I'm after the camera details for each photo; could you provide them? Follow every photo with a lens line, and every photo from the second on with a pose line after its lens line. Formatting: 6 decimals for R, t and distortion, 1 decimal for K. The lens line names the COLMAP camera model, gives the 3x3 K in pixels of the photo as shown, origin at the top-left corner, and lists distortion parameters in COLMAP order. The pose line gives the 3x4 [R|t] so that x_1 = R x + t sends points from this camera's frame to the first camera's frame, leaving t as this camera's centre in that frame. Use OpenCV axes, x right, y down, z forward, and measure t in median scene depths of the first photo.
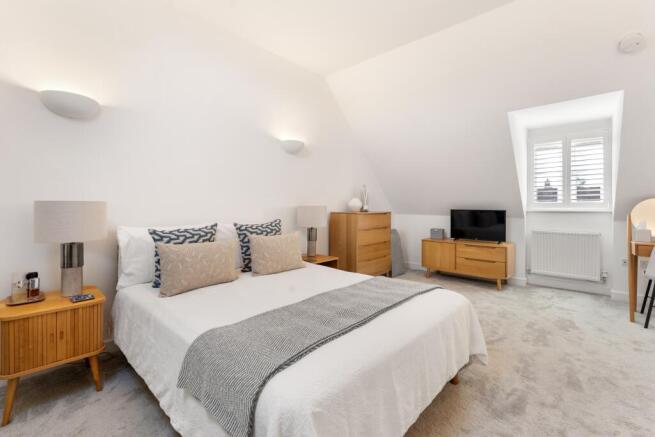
lens RADIAL K [[301.9, 0, 327.5], [0, 301.9, 218.5], [0, 0, 1]] dist [0.000366, 0.000002]
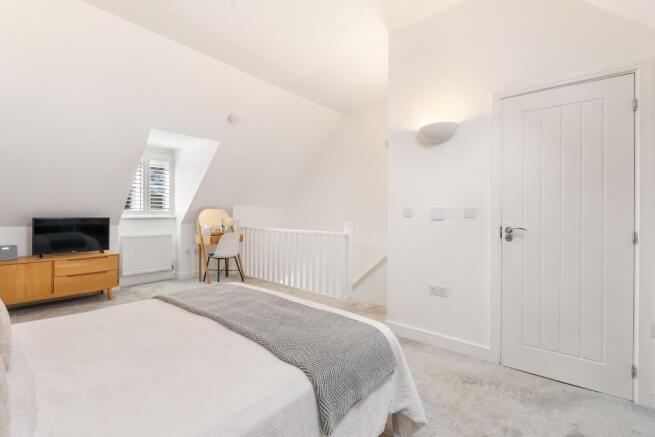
lens RADIAL K [[301.9, 0, 327.5], [0, 301.9, 218.5], [0, 0, 1]] dist [0.000366, 0.000002]
pose [[-0.066341, -0.013804, 0.997702, -0.435700], [0.042753, 0.998947, 0.016664, -0.010146], [-0.996881, 0.043760, -0.065681, 0.342344]]
